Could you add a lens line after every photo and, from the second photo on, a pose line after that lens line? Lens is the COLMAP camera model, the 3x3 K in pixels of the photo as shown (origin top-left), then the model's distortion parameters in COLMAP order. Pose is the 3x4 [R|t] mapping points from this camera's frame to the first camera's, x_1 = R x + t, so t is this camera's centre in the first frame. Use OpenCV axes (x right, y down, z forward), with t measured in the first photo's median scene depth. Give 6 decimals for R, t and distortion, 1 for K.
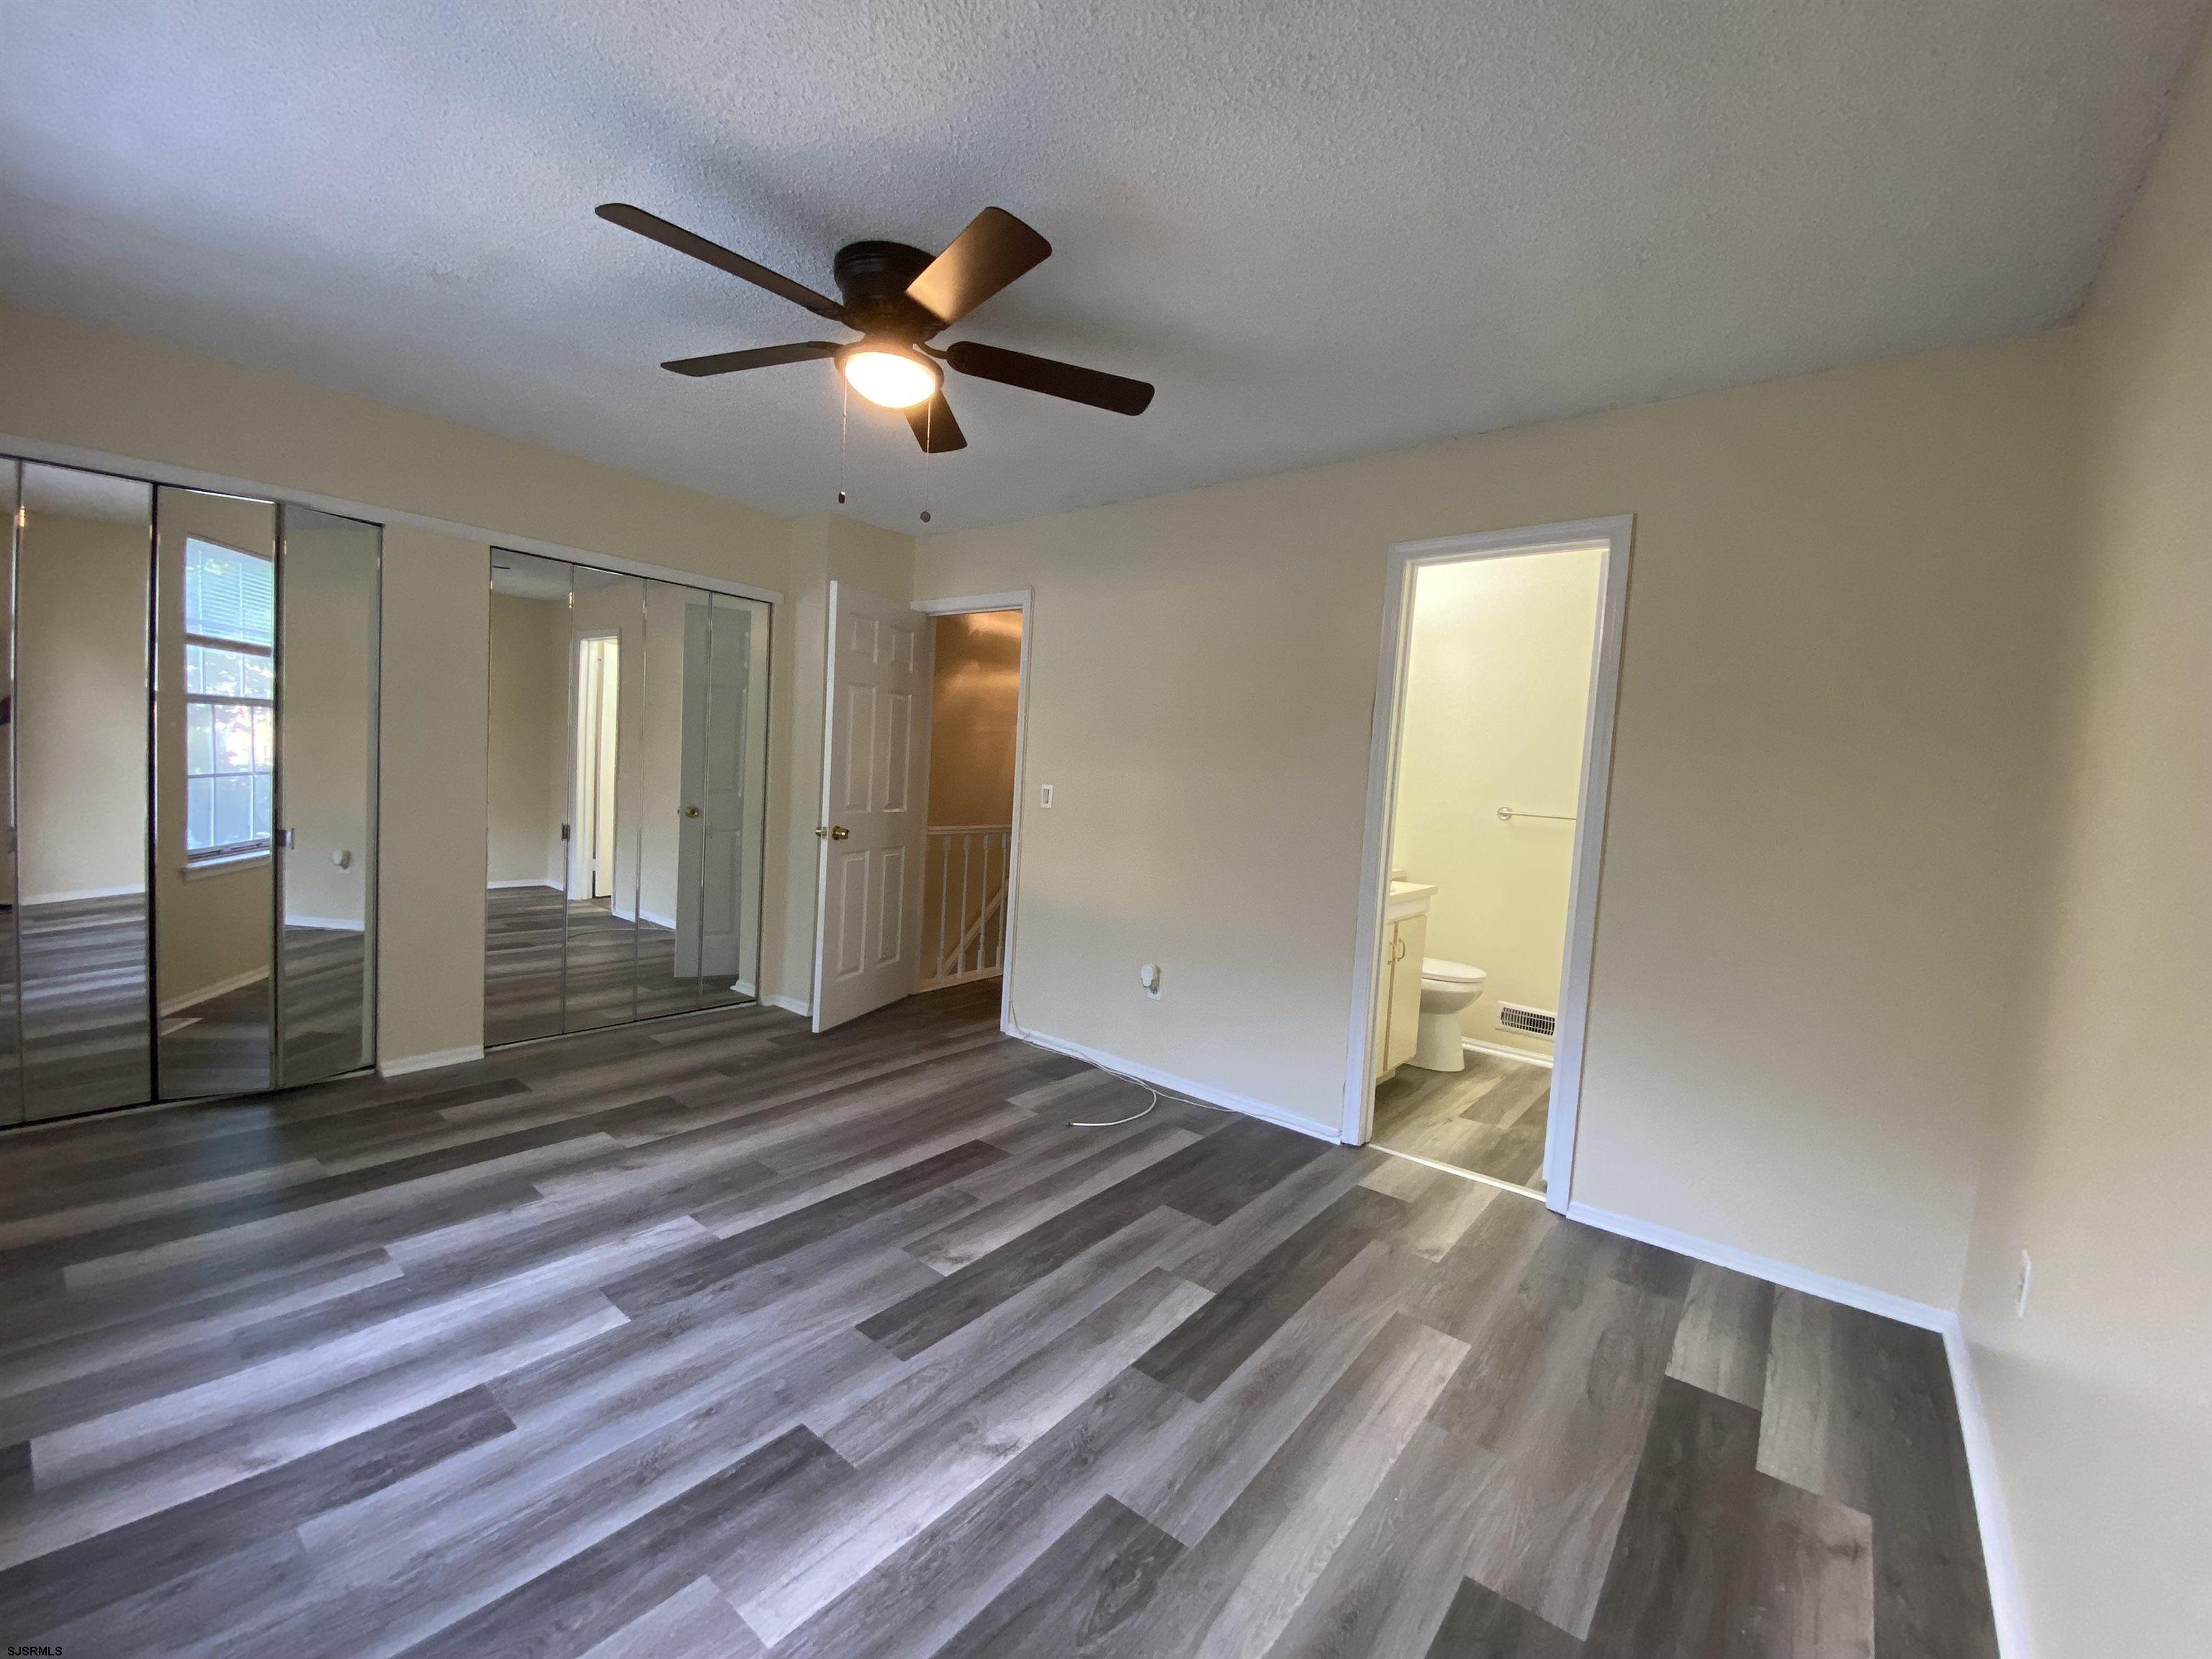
lens RADIAL K [[900.8, 0, 1115.5], [0, 900.8, 826.2], [0, 0, 1]] dist [-0.014225, -0.005150]
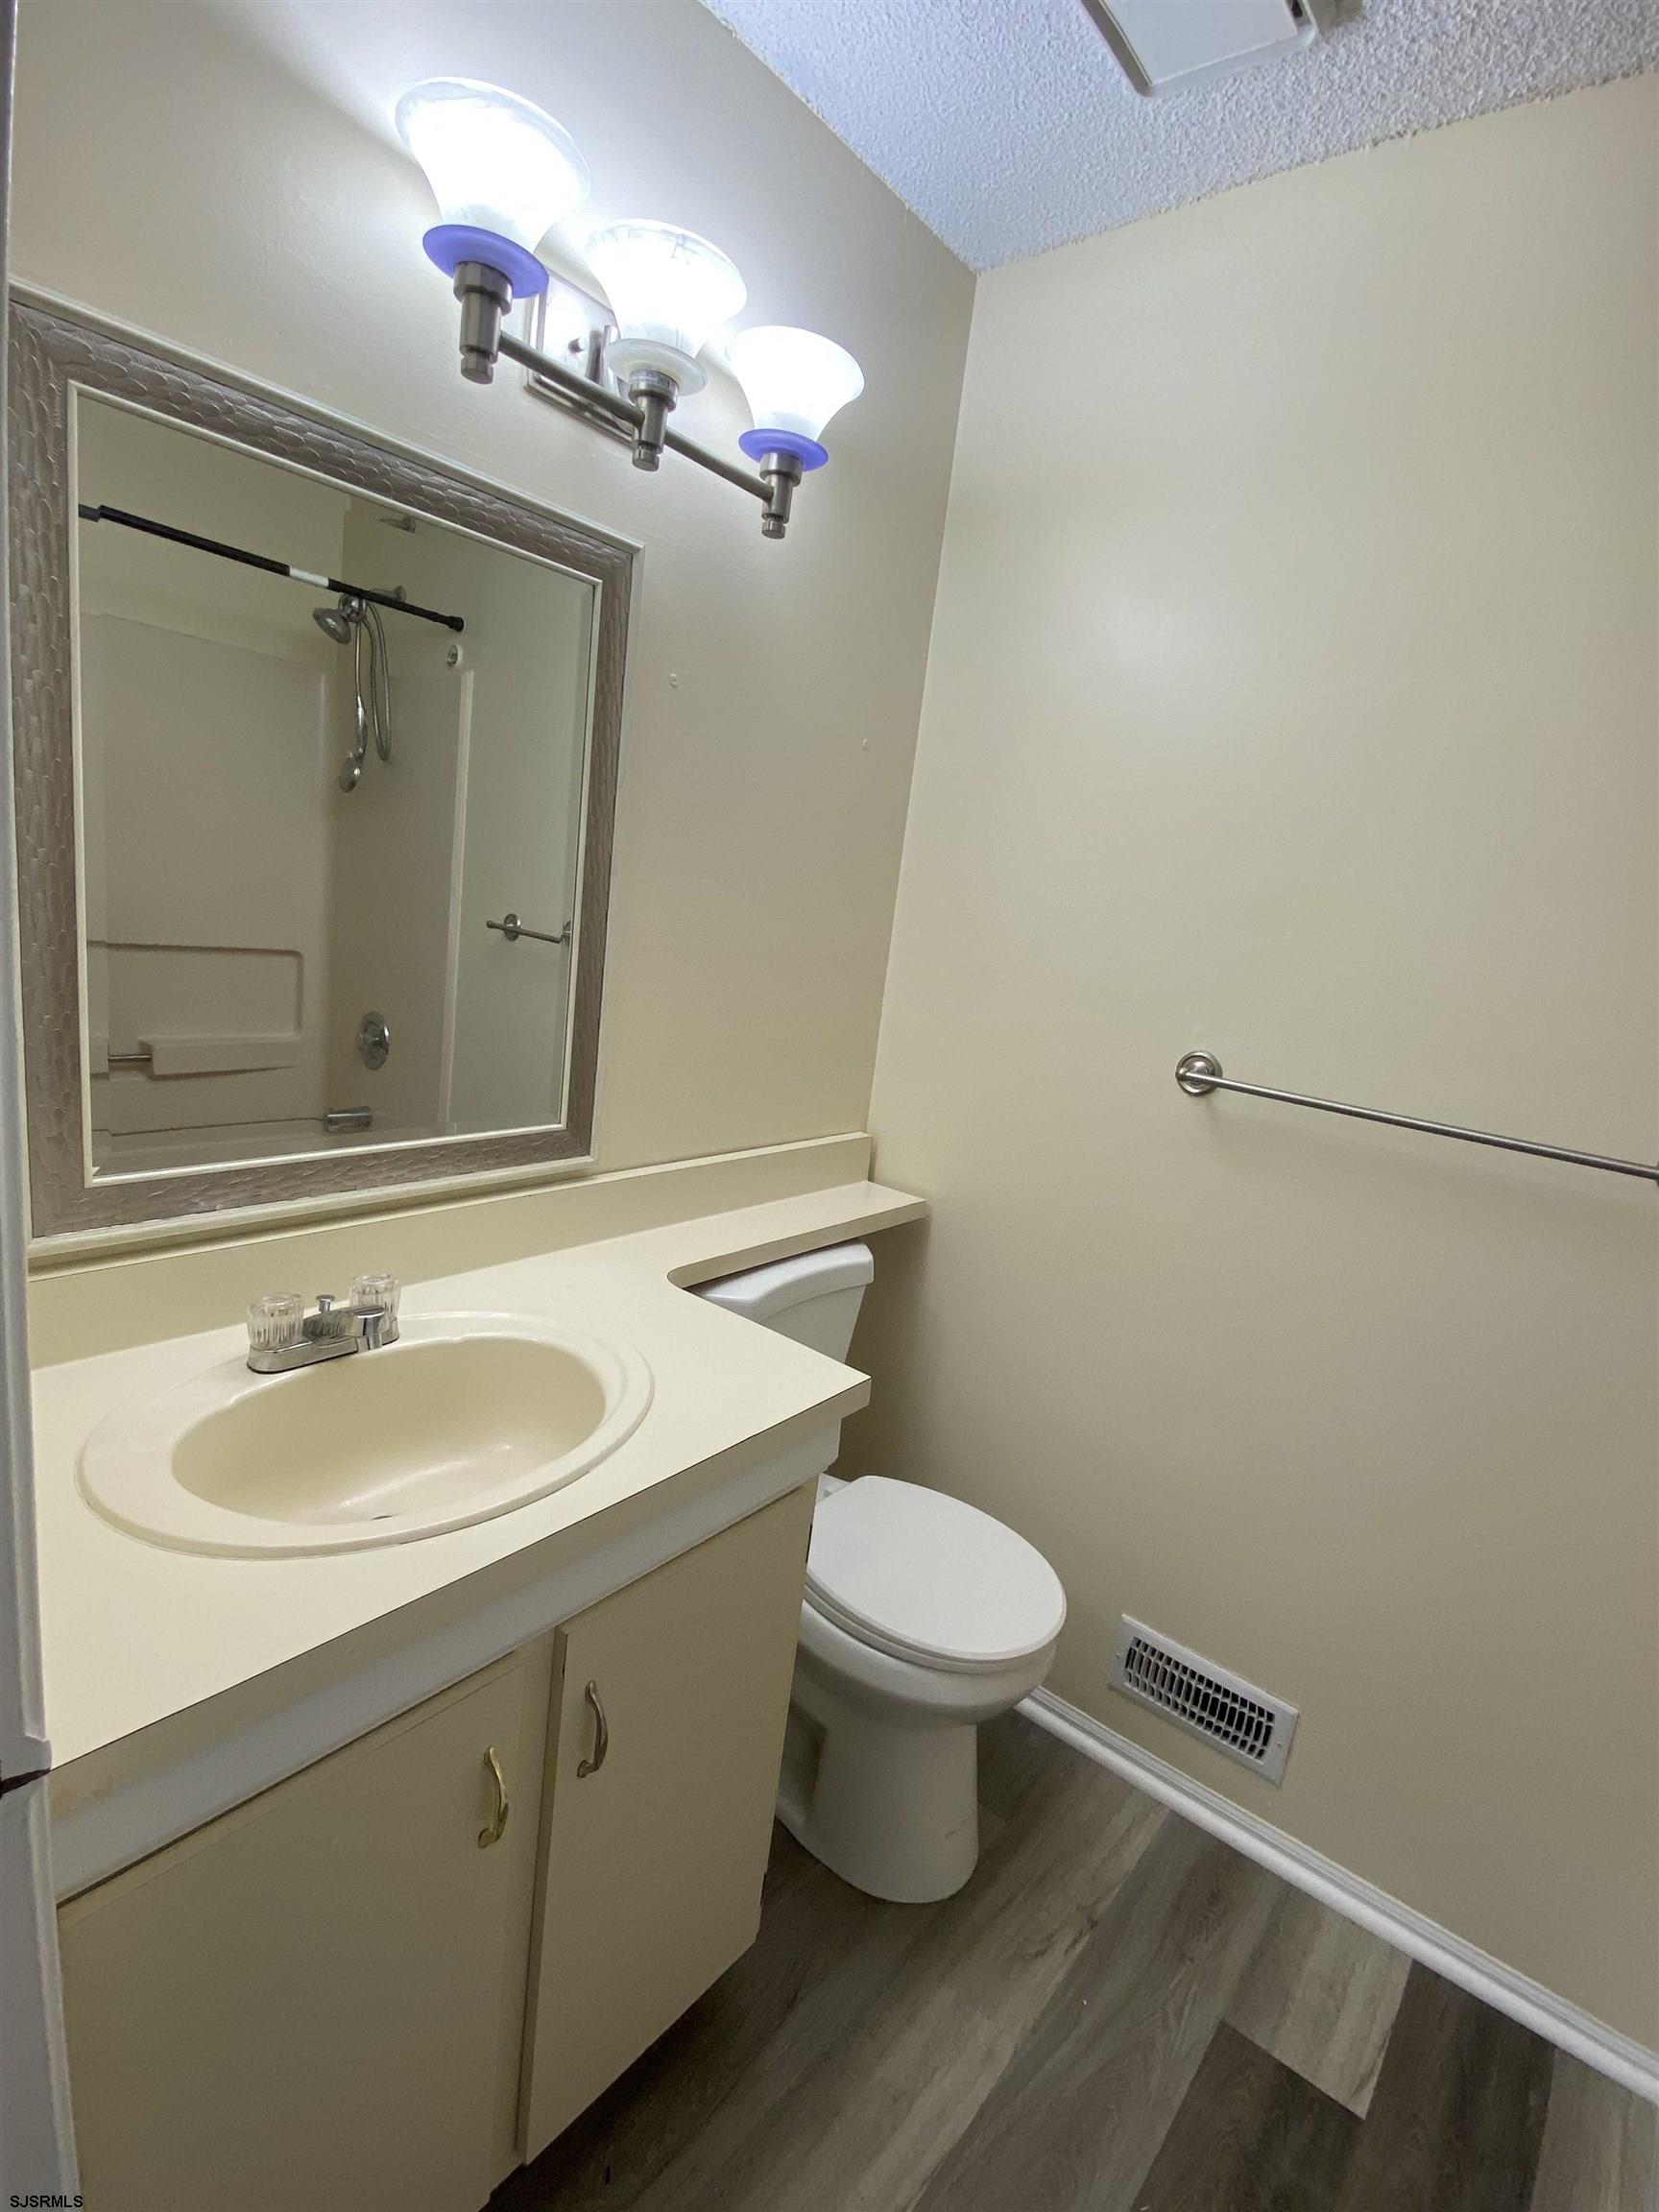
lens RADIAL K [[1060.7, 0, 829.1], [0, 1060.7, 1110.6], [0, 0, 1]] dist [-0.000043, -0.000045]
pose [[0.998183, 0.060255, 0.000397, 0.325761], [-0.059714, 0.988295, 0.140384, -0.049571], [0.008066, -0.140153, 0.990097, 0.672538]]
